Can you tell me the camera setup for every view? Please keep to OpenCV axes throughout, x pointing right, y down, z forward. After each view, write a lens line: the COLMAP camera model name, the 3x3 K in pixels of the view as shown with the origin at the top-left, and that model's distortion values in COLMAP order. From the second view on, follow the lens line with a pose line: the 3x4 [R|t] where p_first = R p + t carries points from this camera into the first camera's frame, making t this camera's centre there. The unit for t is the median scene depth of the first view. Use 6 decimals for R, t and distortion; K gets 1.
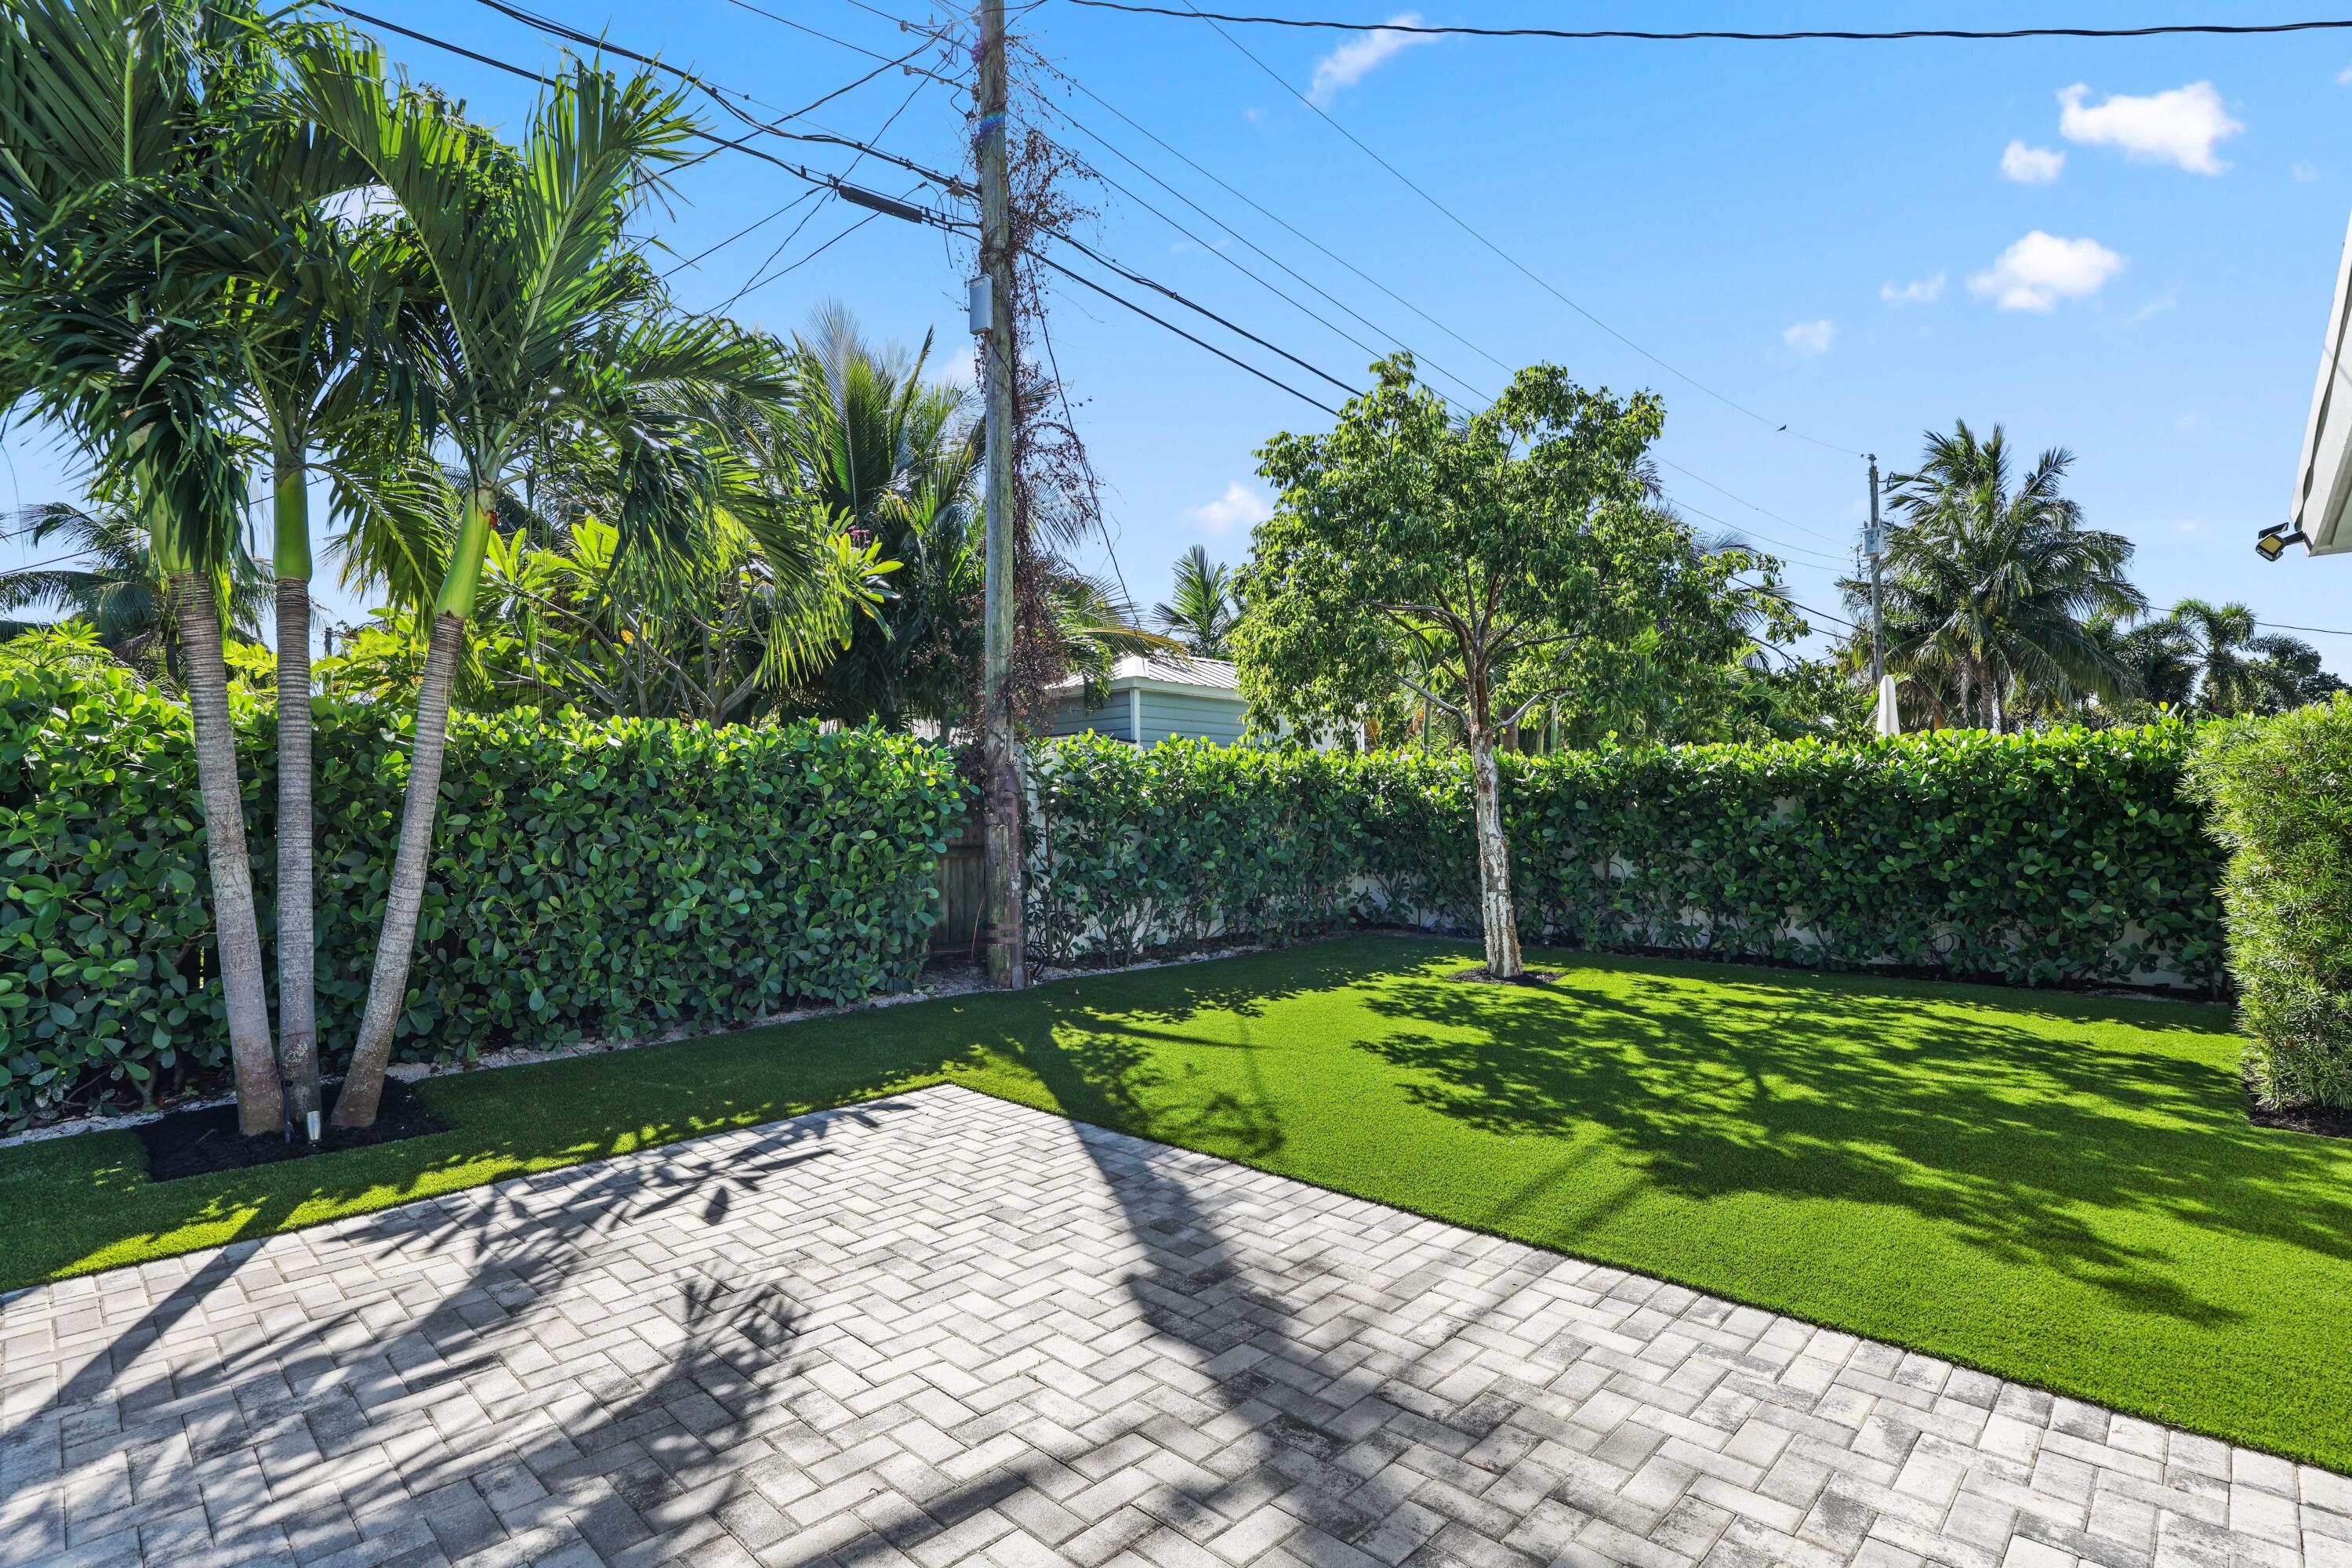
lens RADIAL K [[1144.5, 0, 1166.4], [0, 1144.5, 768.5], [0, 0, 1]] dist [0.002007, 0.000633]
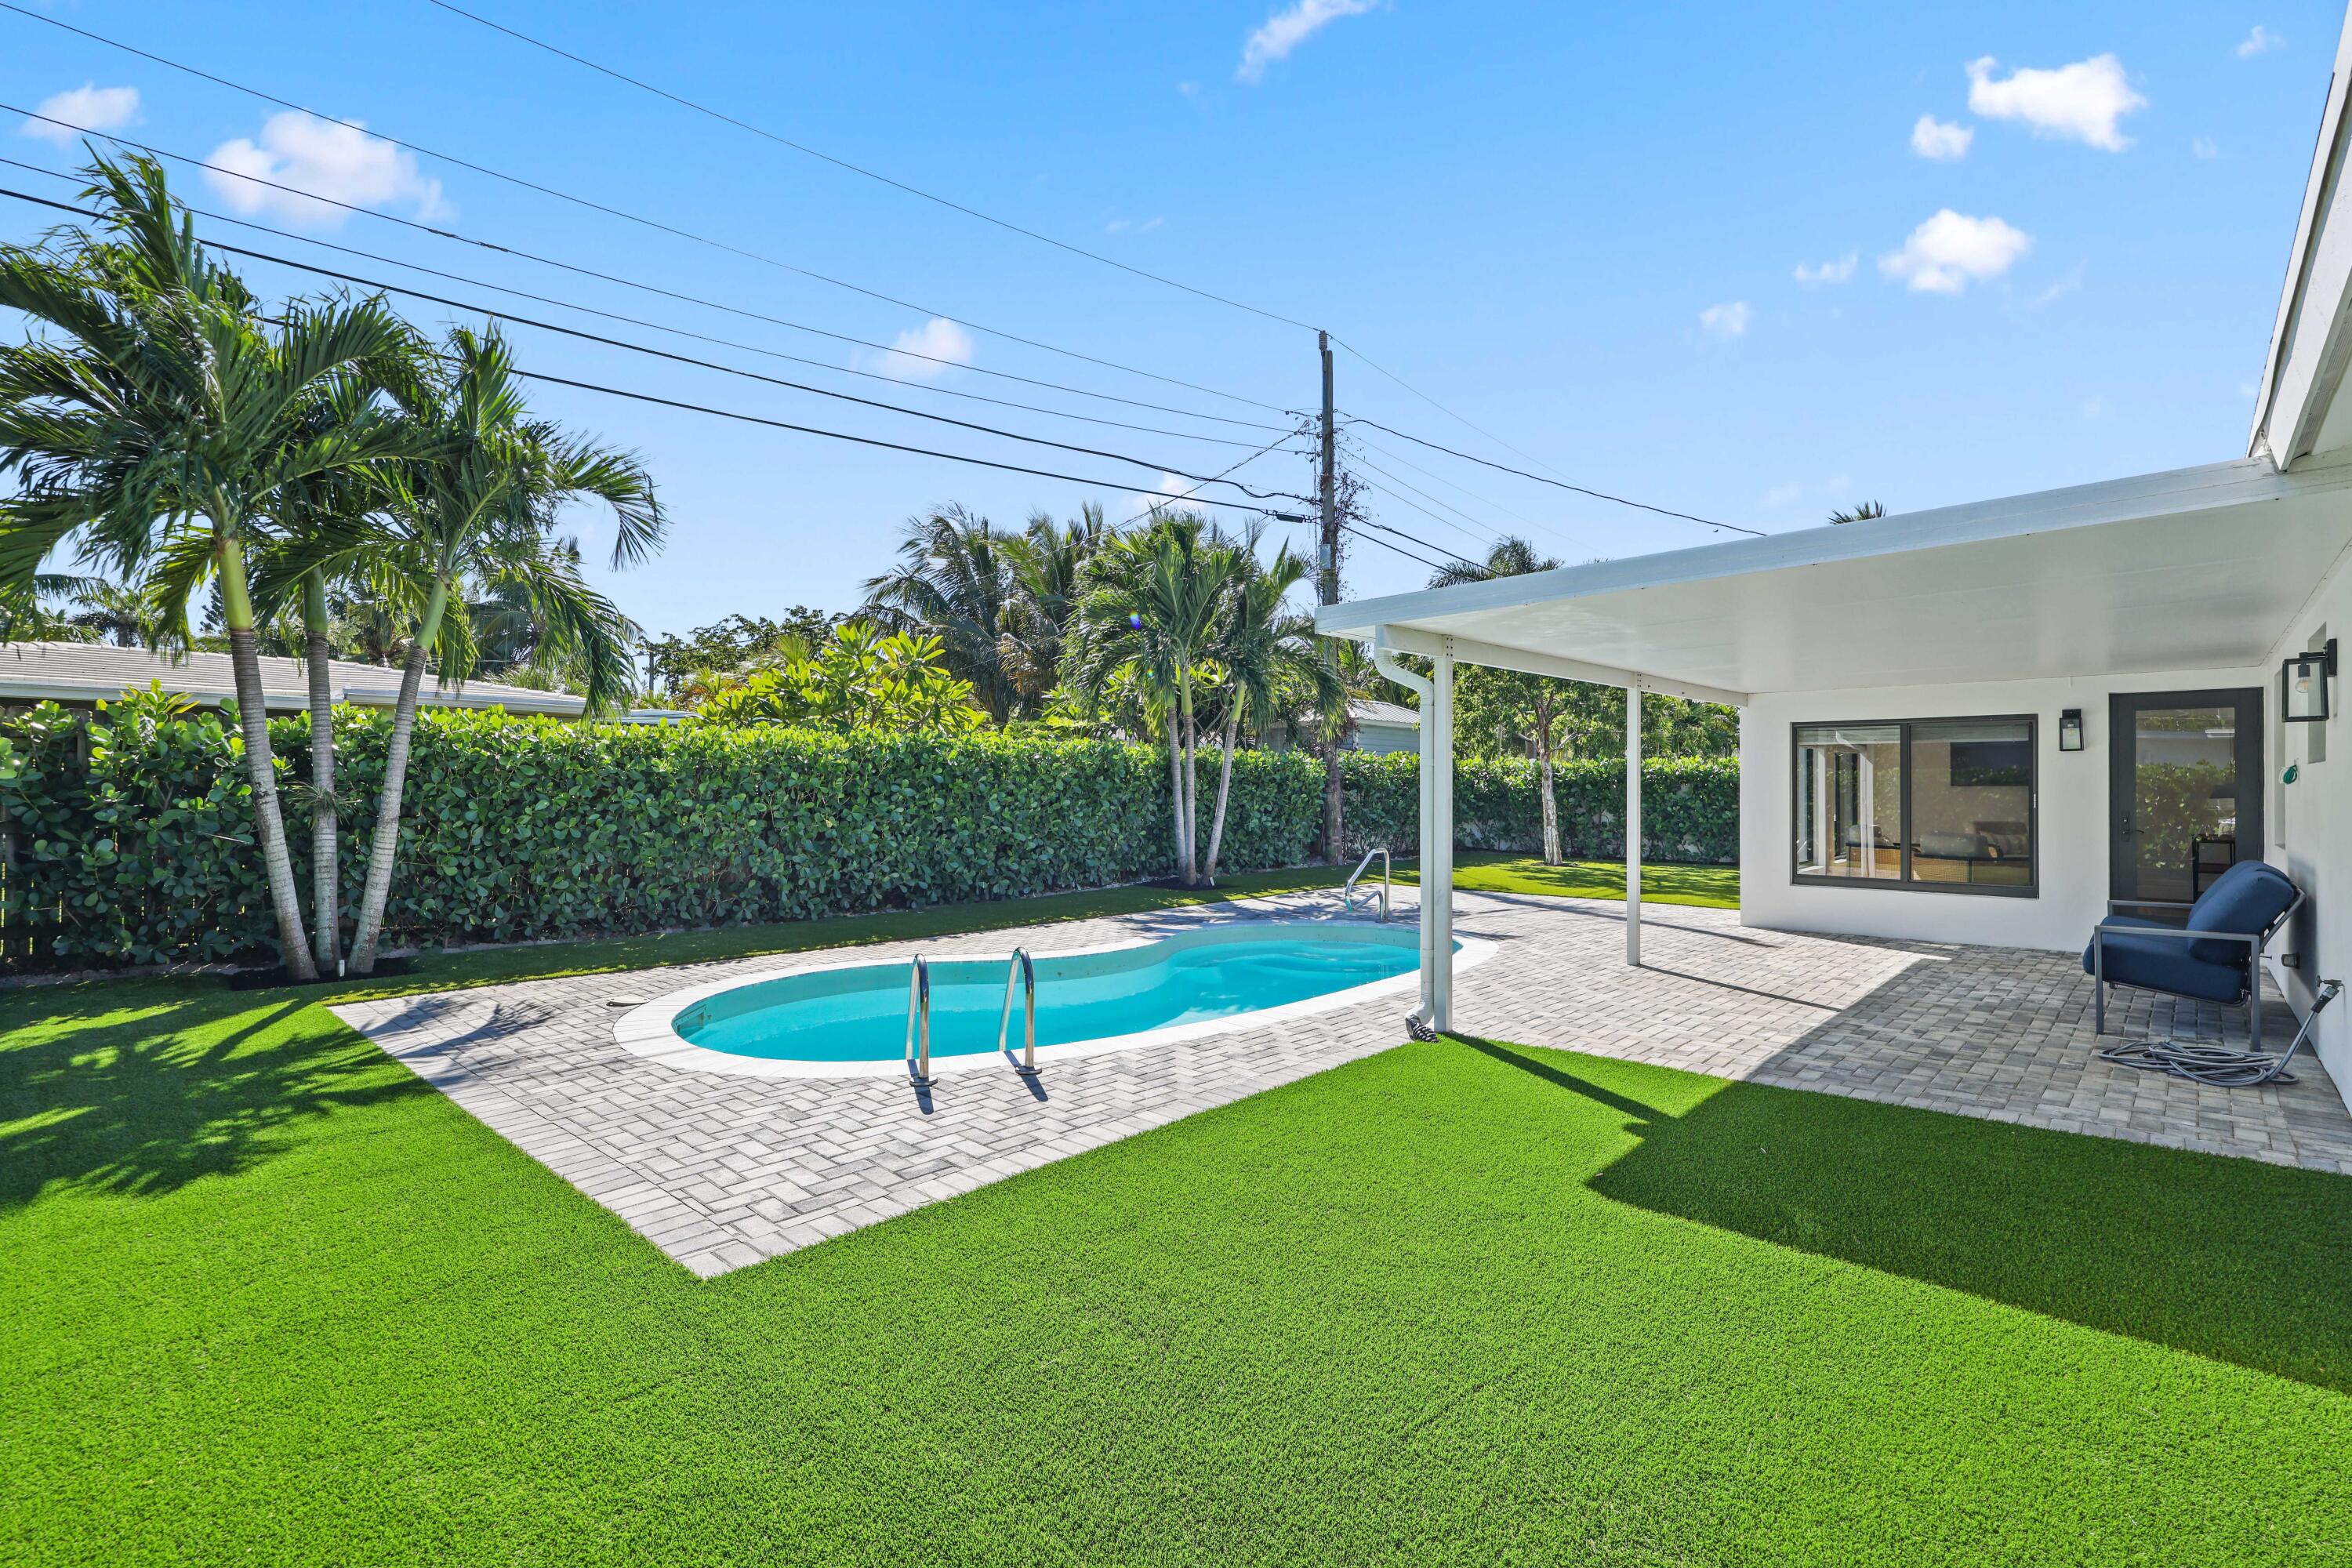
lens RADIAL K [[1031.9, 0, 1175.3], [0, 1031.9, 786.2], [0, 0, 1]] dist [-0.016218, -0.000593]
pose [[0.999906, 0.011590, -0.007285, -0.408163], [-0.011322, 0.999296, 0.035778, -0.029903], [0.007694, -0.035692, 0.999333, -0.949233]]
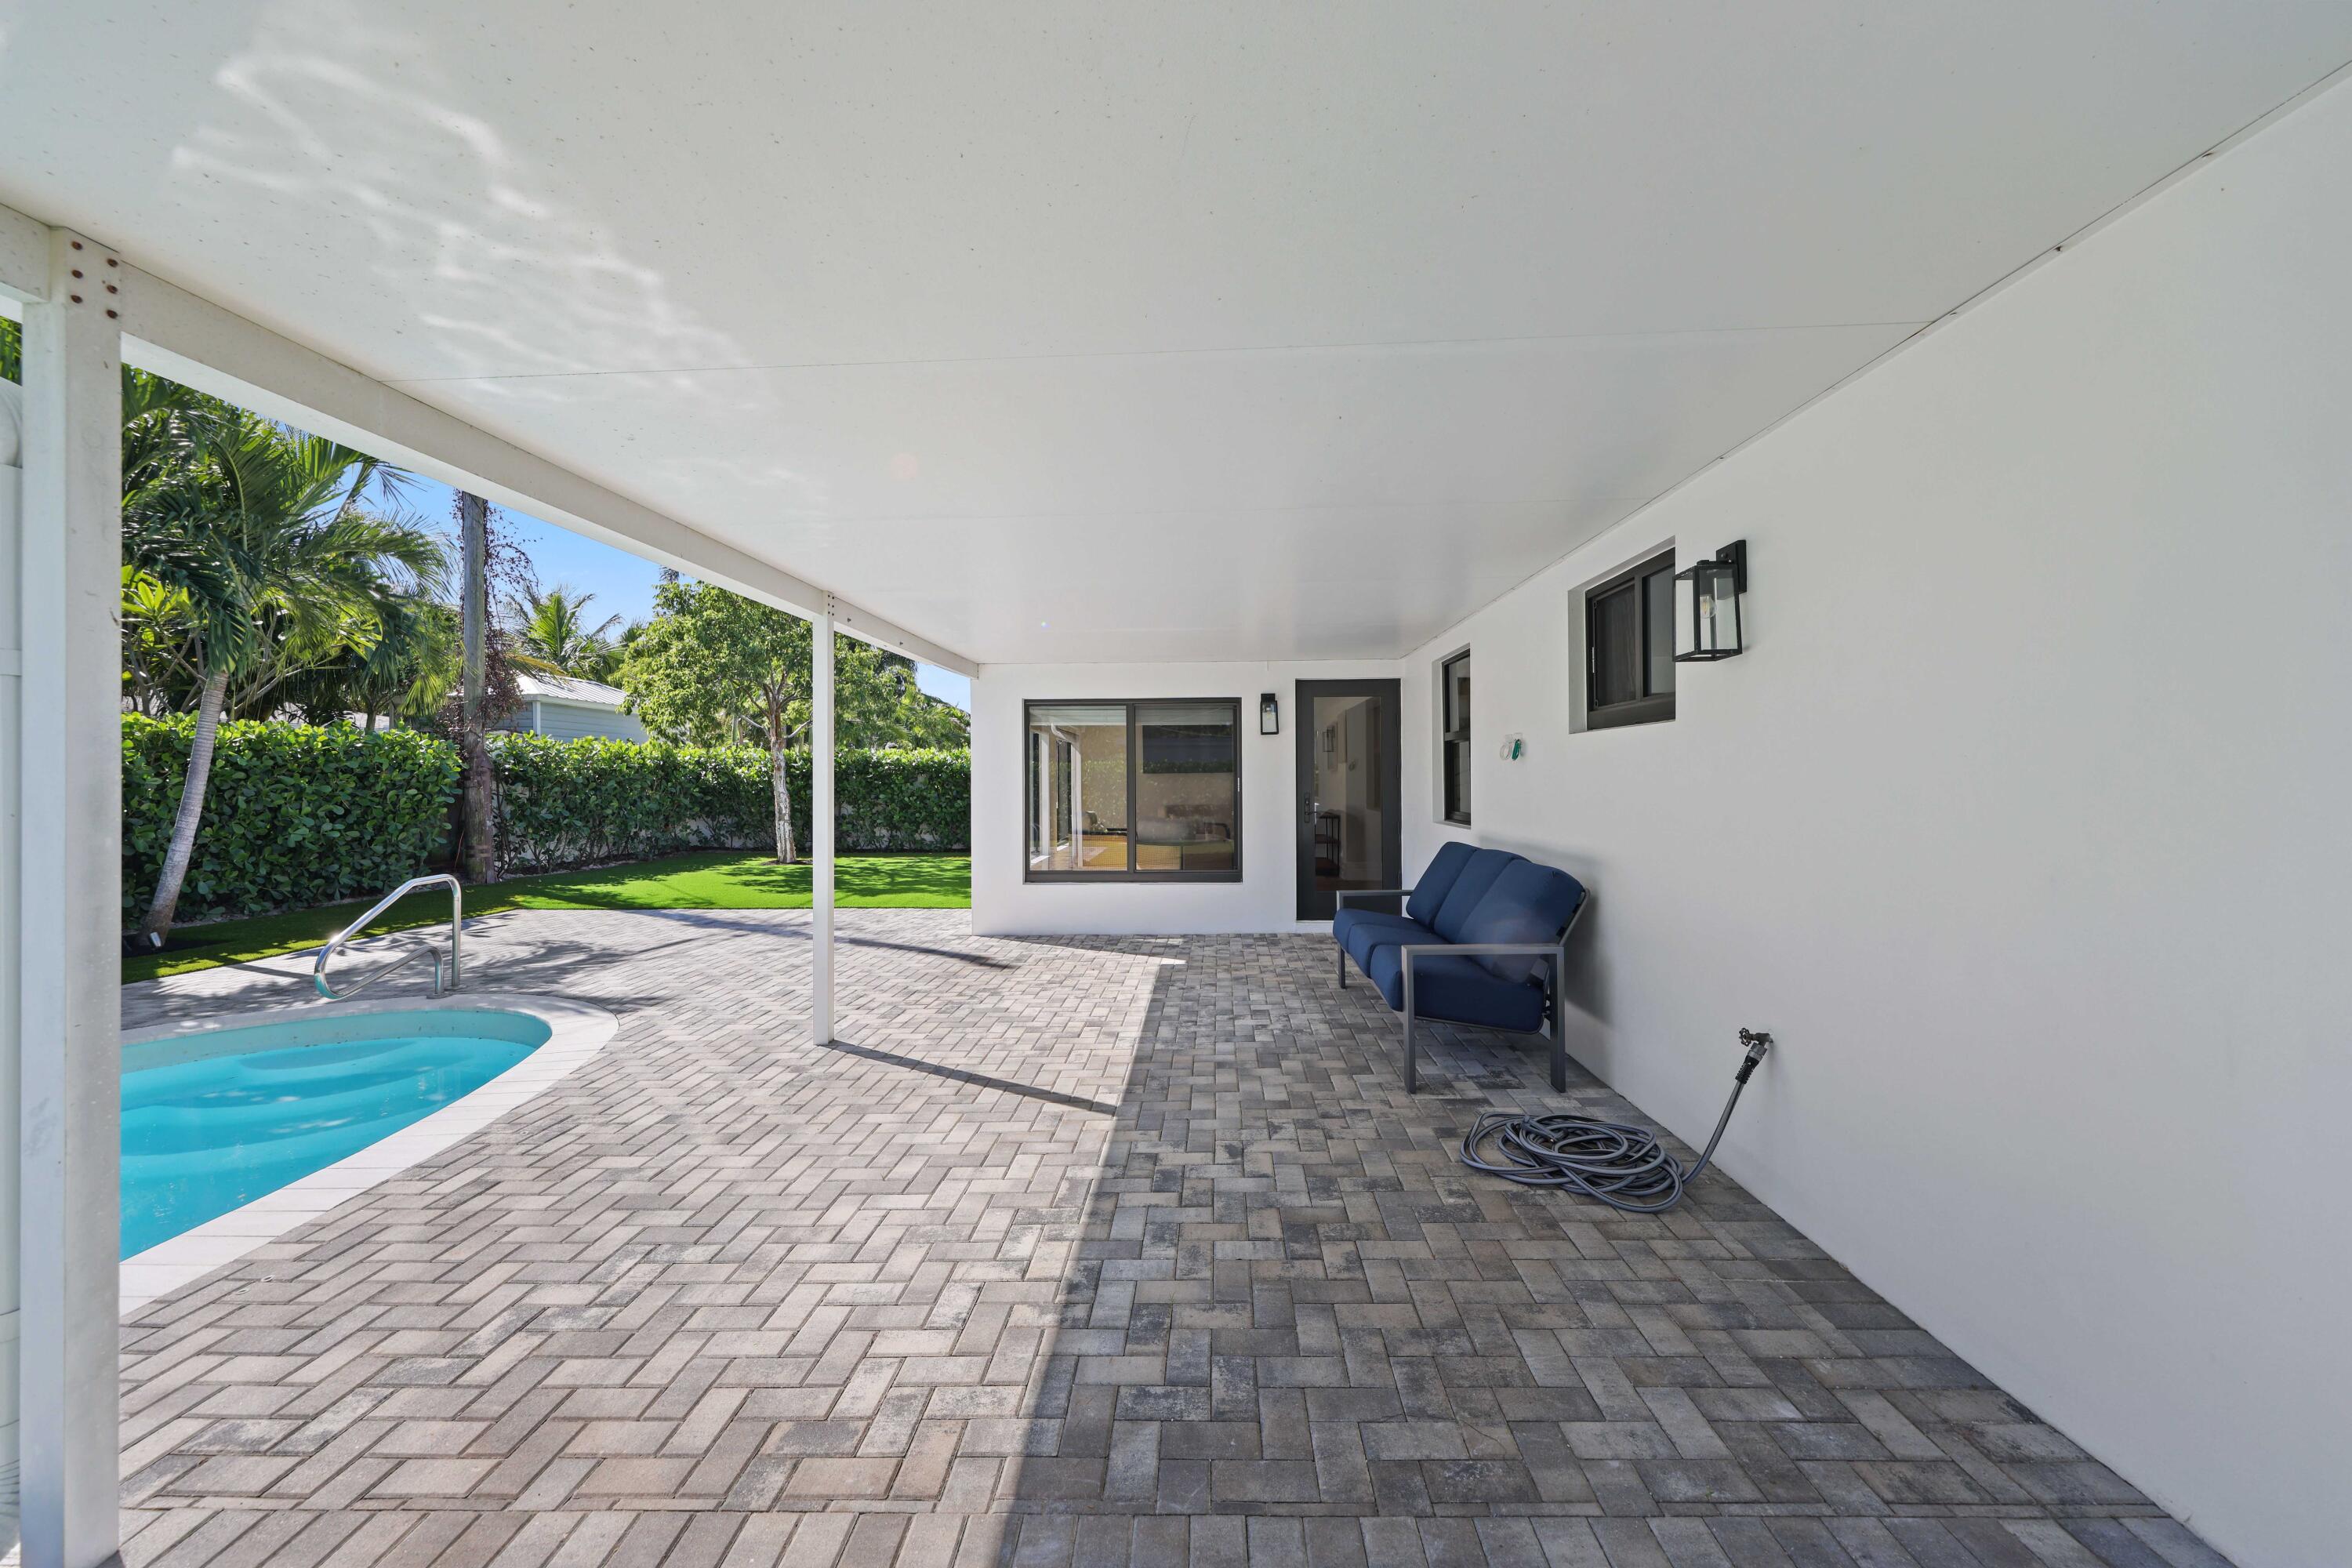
lens RADIAL K [[885.6, 0, 1169.3], [0, 885.6, 774.4], [0, 0, 1]] dist [-0.002041, -0.000035]
pose [[0.753865, 0.008544, 0.656974, -0.216925], [-0.024363, 0.999591, 0.014957, -0.012607], [-0.656578, -0.027282, 0.753765, -0.596614]]
